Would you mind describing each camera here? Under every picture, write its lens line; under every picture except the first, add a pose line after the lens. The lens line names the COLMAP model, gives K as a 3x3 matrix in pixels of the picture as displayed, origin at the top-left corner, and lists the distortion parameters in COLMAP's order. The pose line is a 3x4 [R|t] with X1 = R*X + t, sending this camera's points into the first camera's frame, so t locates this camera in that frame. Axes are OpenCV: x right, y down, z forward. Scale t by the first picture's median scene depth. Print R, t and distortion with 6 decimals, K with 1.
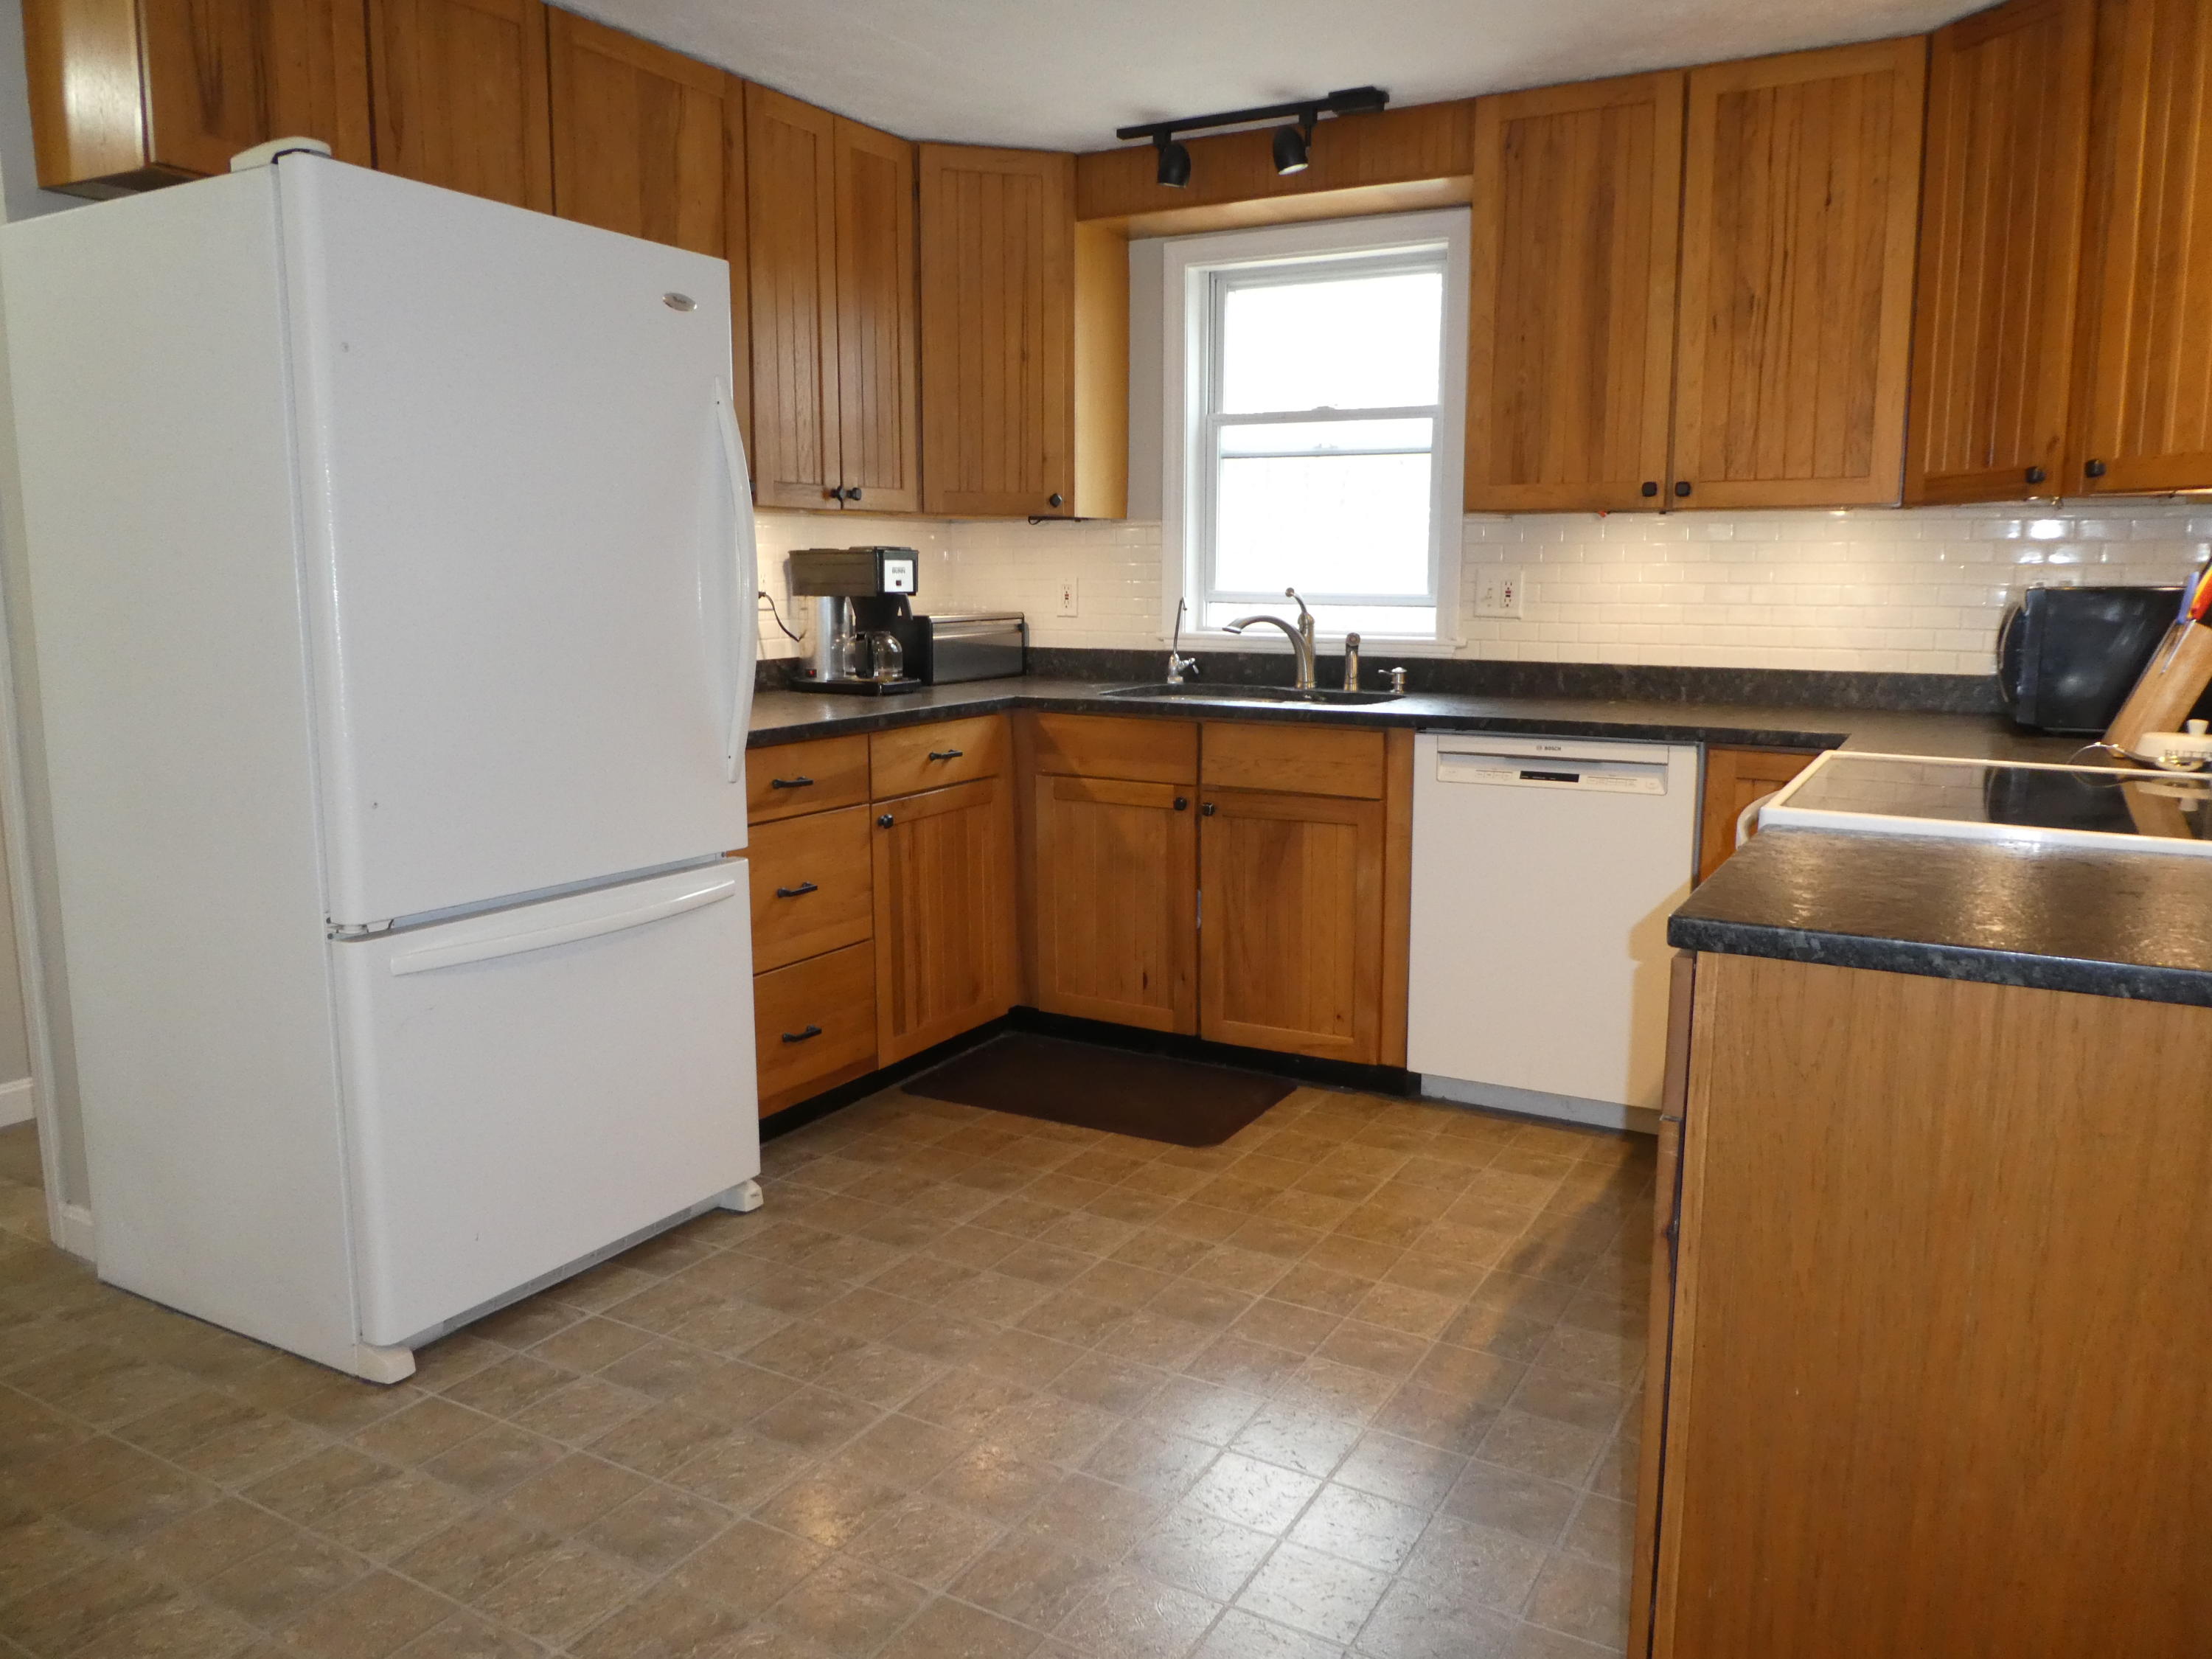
lens RADIAL K [[1614.9, 0, 1106.0], [0, 1614.9, 829.5], [0, 0, 1]] dist [-0.014715, -0.000079]
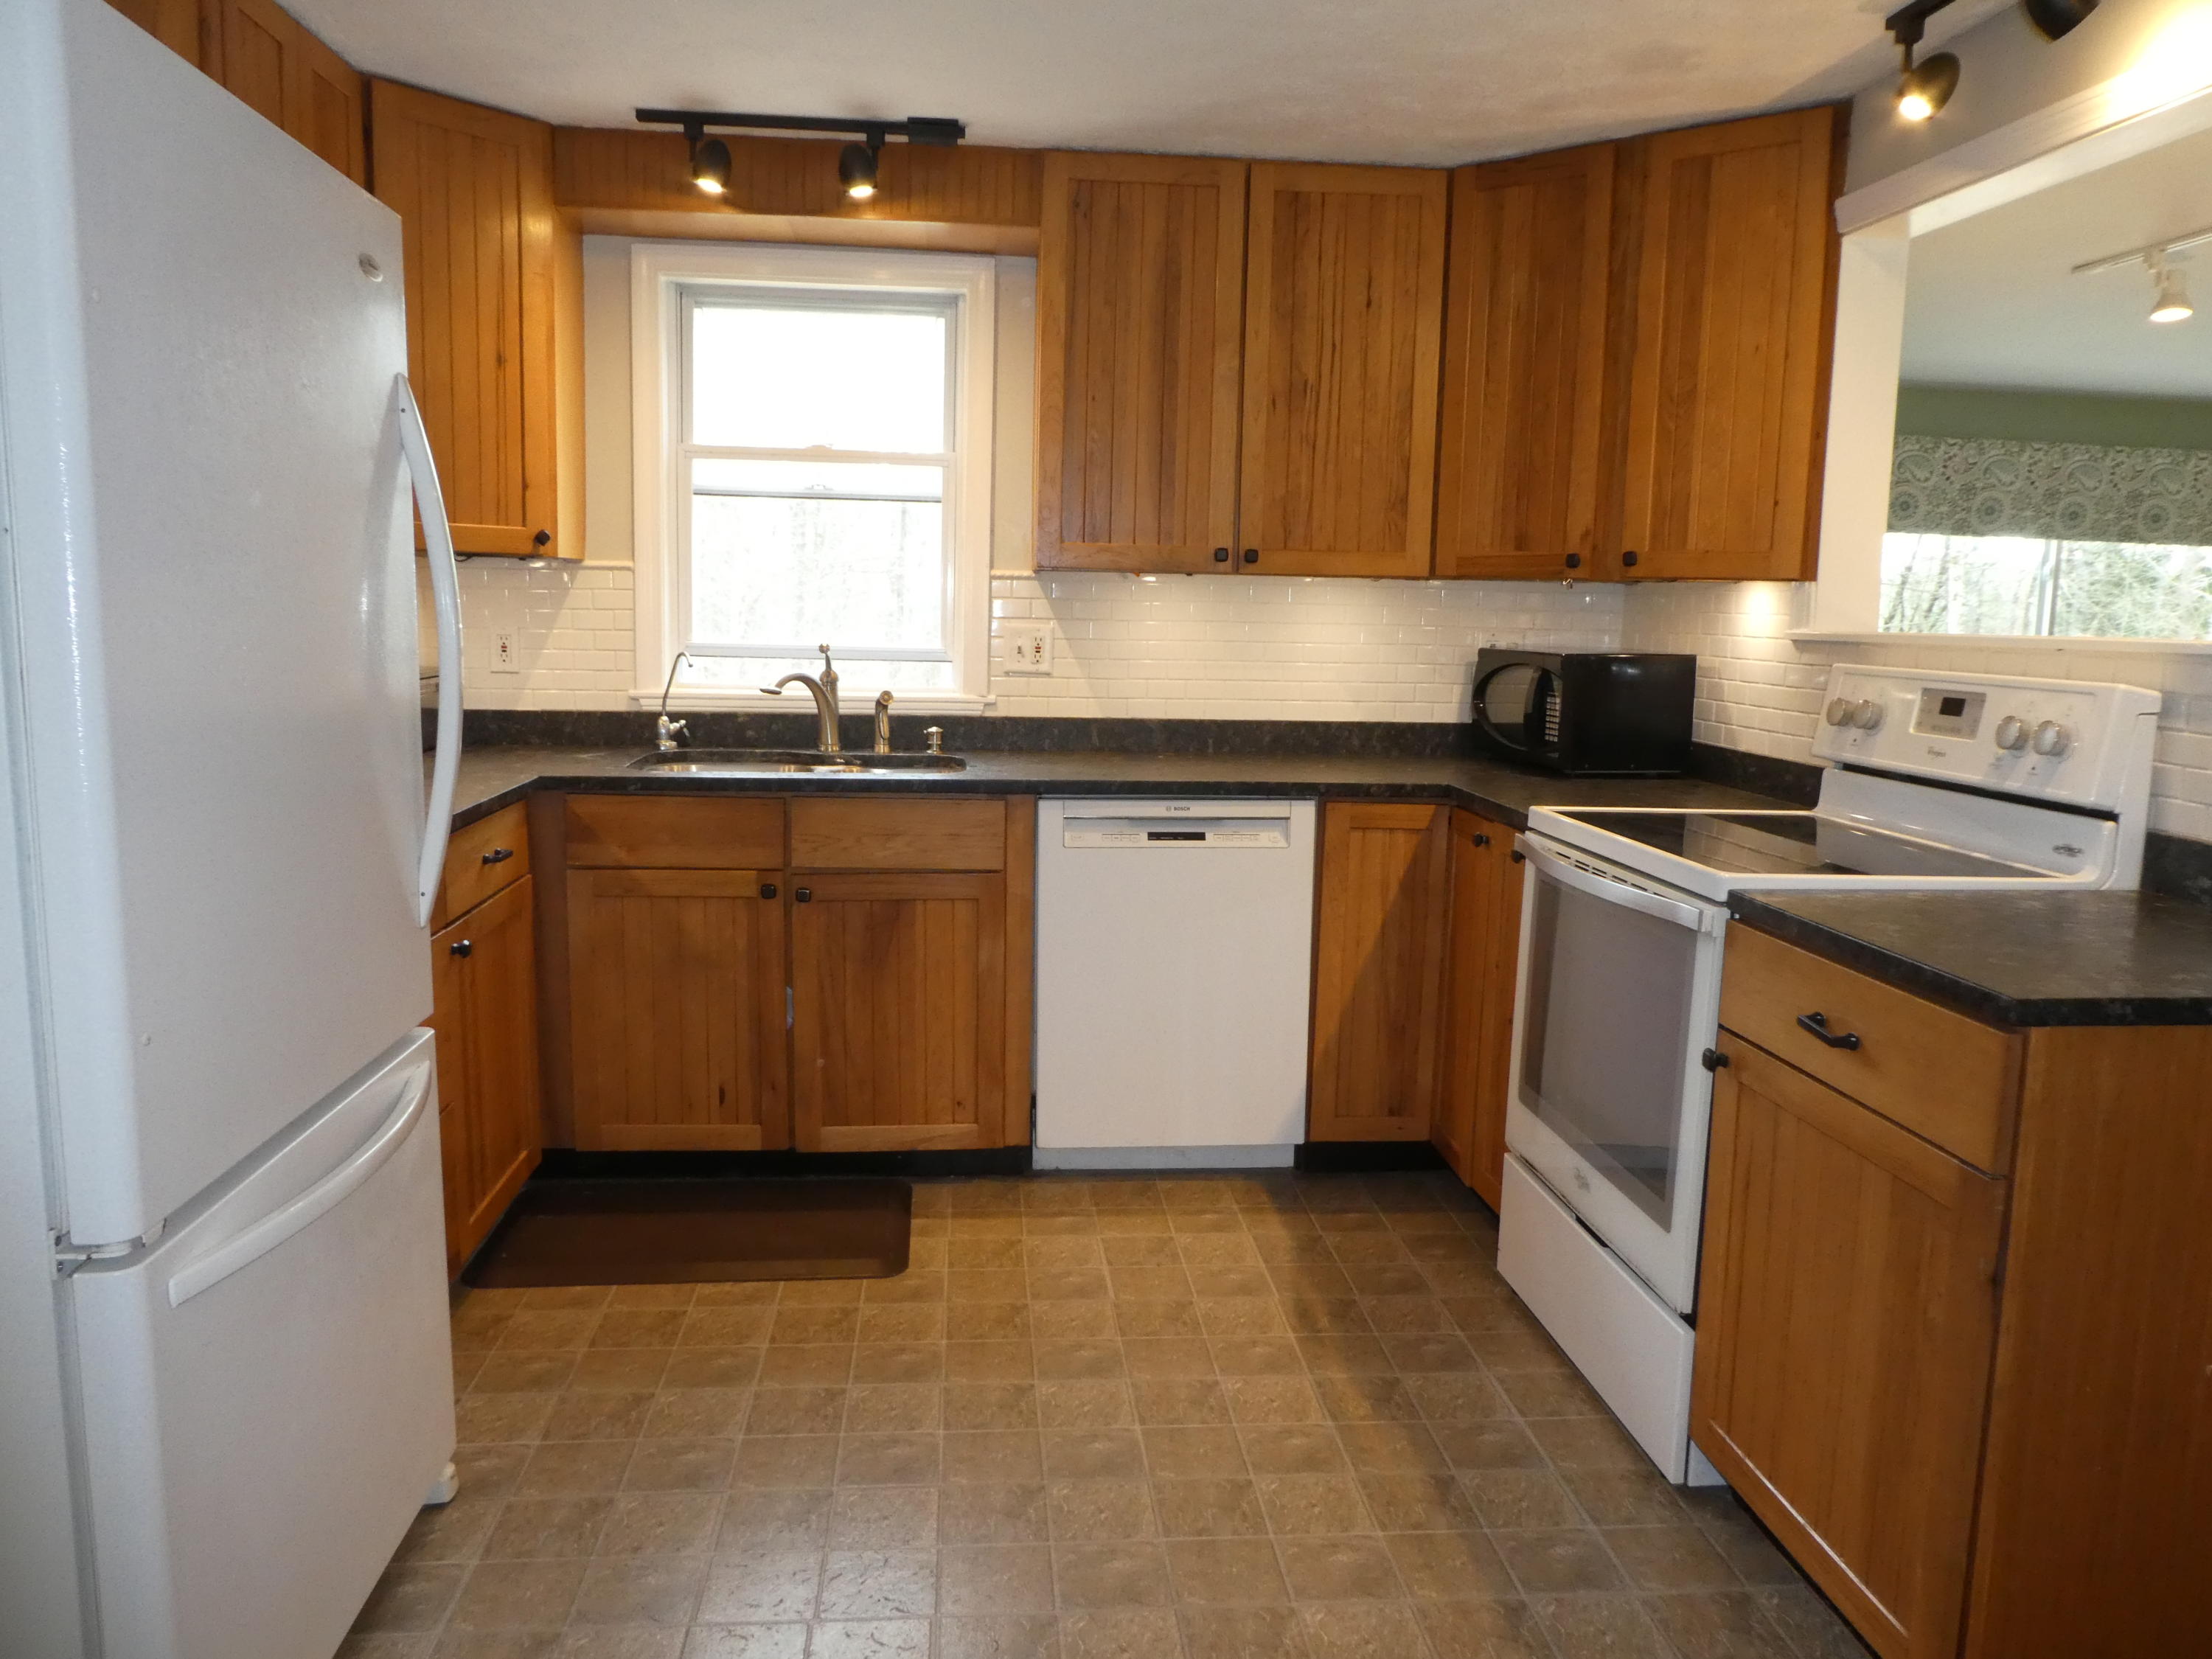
lens RADIAL K [[1614.9, 0, 1106.0], [0, 1614.9, 829.5], [0, 0, 1]] dist [-0.014715, -0.000079]
pose [[0.815557, -0.065262, 0.574985, -0.327381], [0.071515, 0.997370, 0.011767, -0.049555], [-0.574241, 0.031523, 0.818079, 0.185015]]
